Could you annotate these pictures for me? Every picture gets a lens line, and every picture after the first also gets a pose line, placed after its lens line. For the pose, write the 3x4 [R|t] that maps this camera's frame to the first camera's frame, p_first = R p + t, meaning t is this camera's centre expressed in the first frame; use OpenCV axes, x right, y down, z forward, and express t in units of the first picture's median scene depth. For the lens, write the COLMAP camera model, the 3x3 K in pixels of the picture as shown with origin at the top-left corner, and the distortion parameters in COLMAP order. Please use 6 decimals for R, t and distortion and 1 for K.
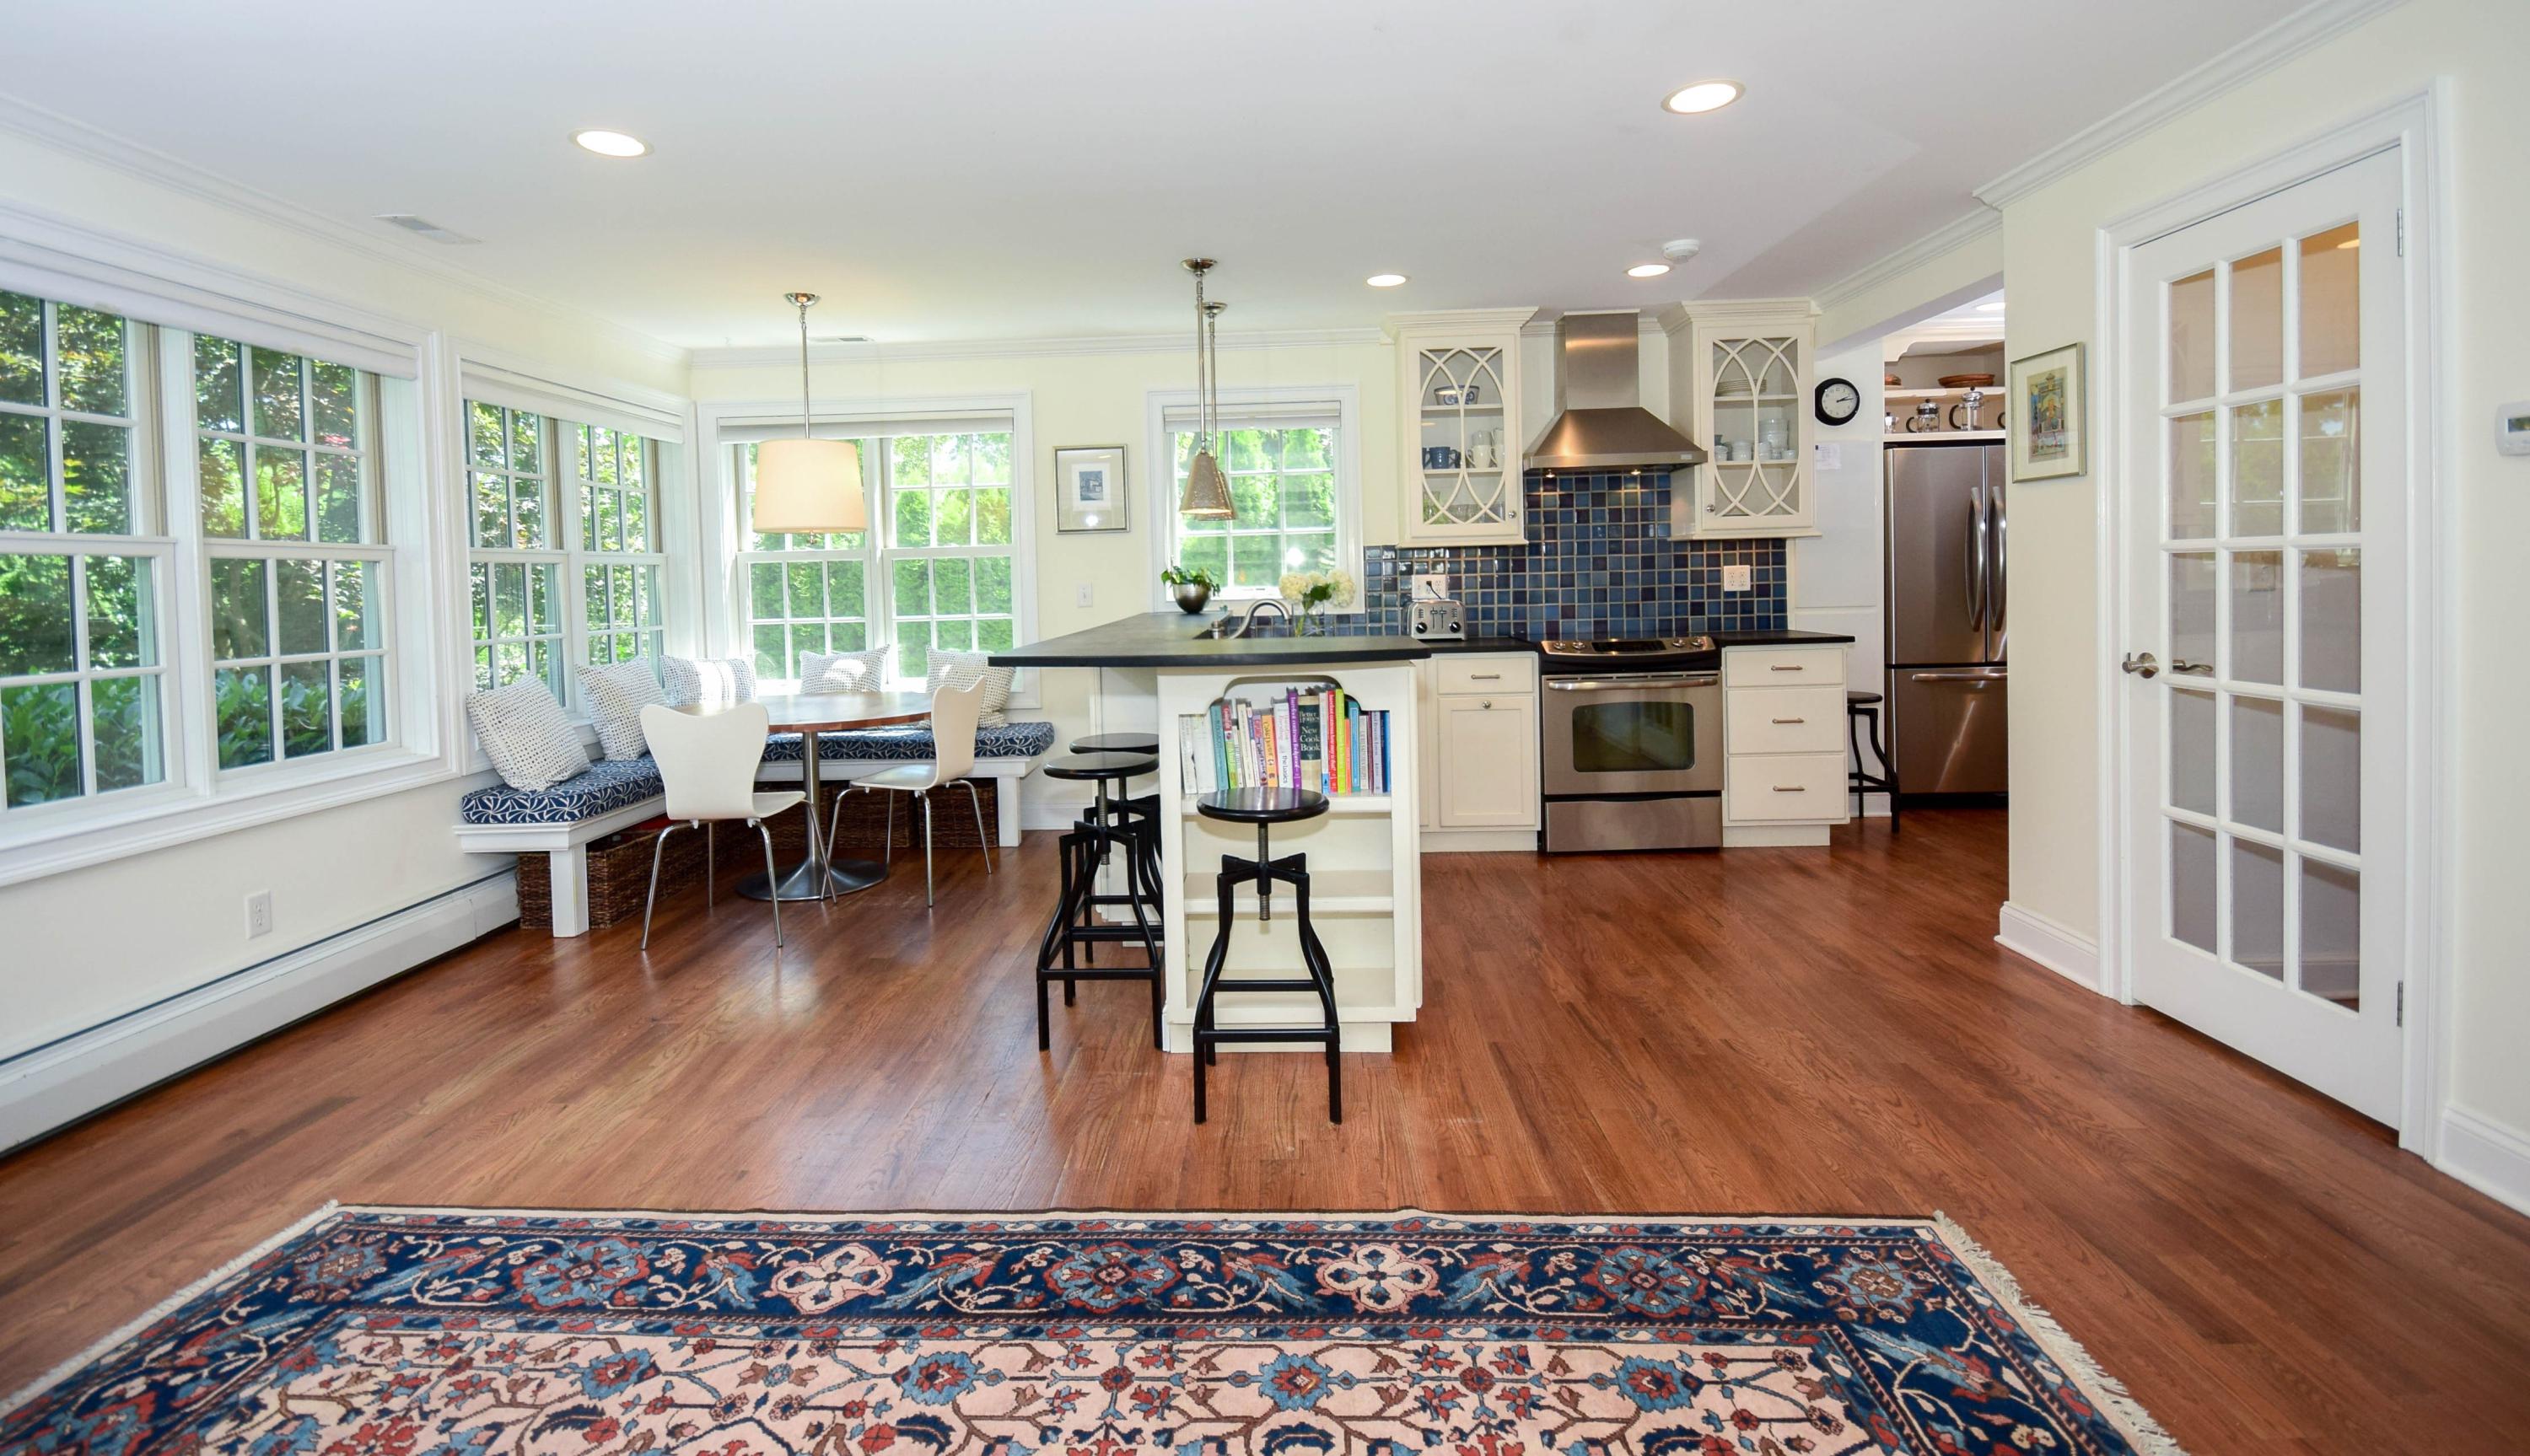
lens RADIAL K [[1198.0, 0, 1240.8], [0, 1198.0, 619.8], [0, 0, 1]] dist [0.000115, -0.001401]
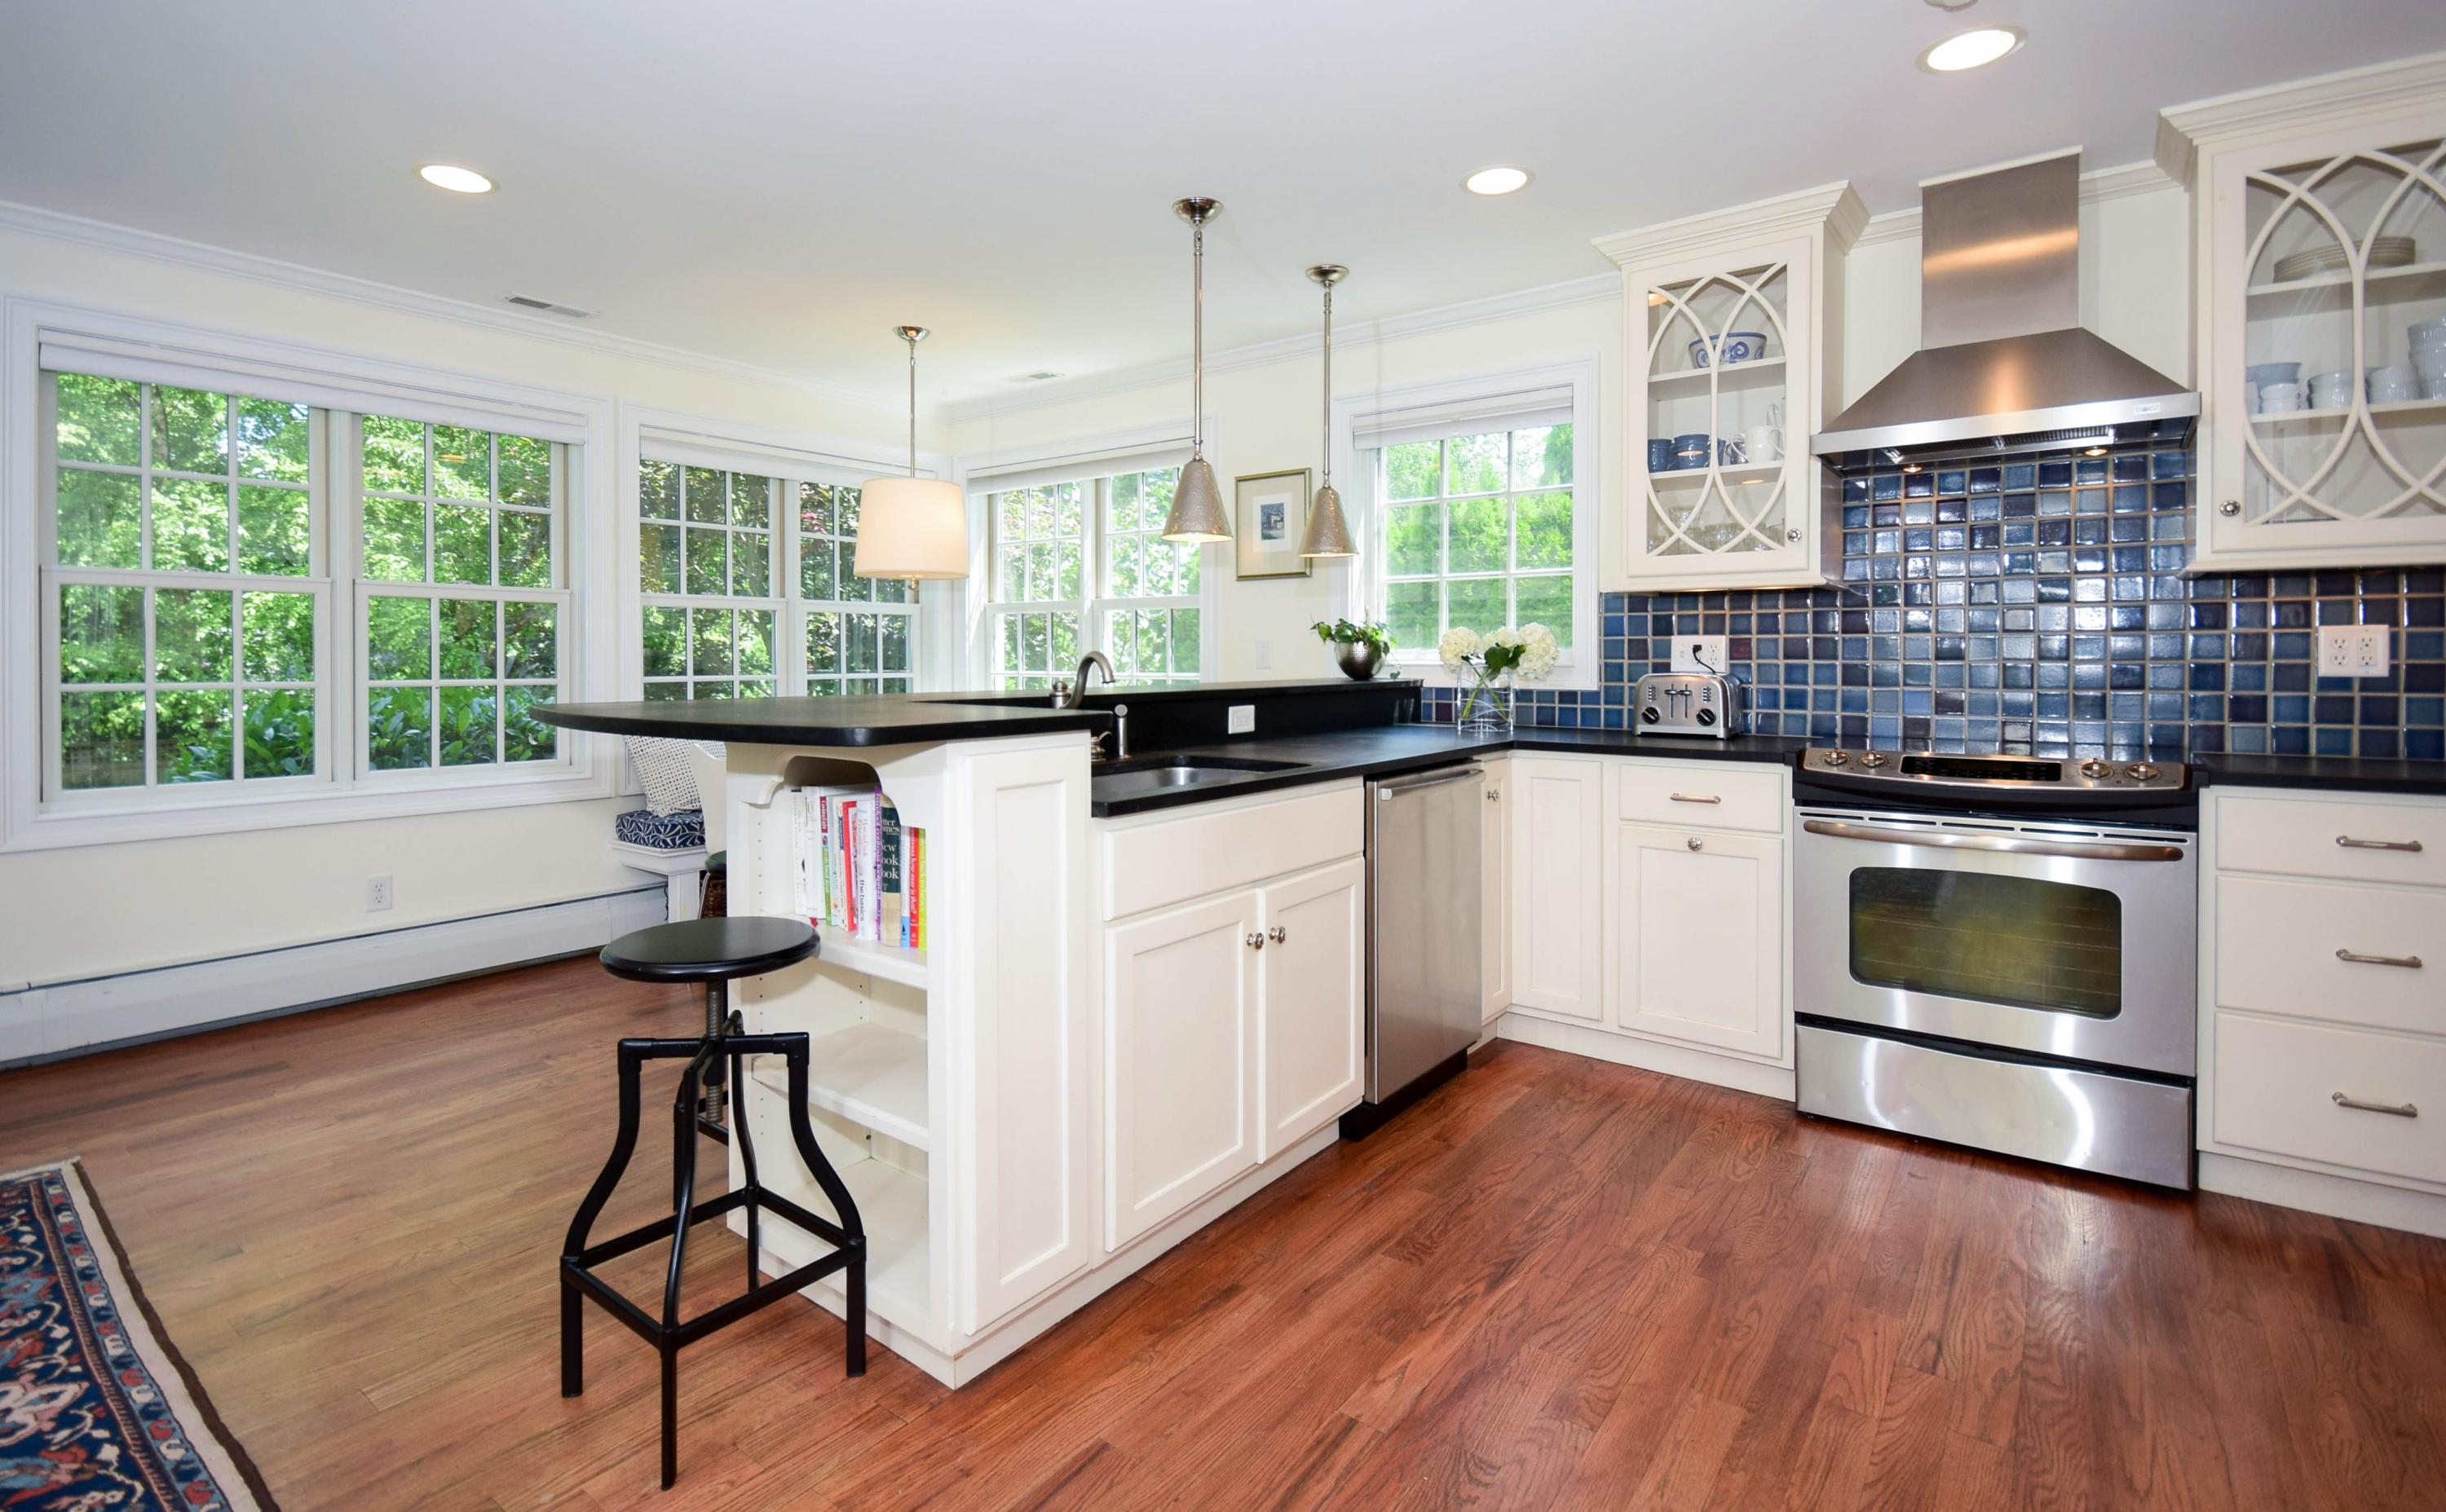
lens RADIAL K [[1176.4, 0, 1161.2], [0, 1176.4, 667.0], [0, 0, 1]] dist [-0.000261, -0.003883]
pose [[0.799765, 0.031324, -0.599495, 0.414080], [-0.042736, 0.999075, -0.004811, -0.006501], [0.598790, 0.029467, 0.800364, 0.423779]]
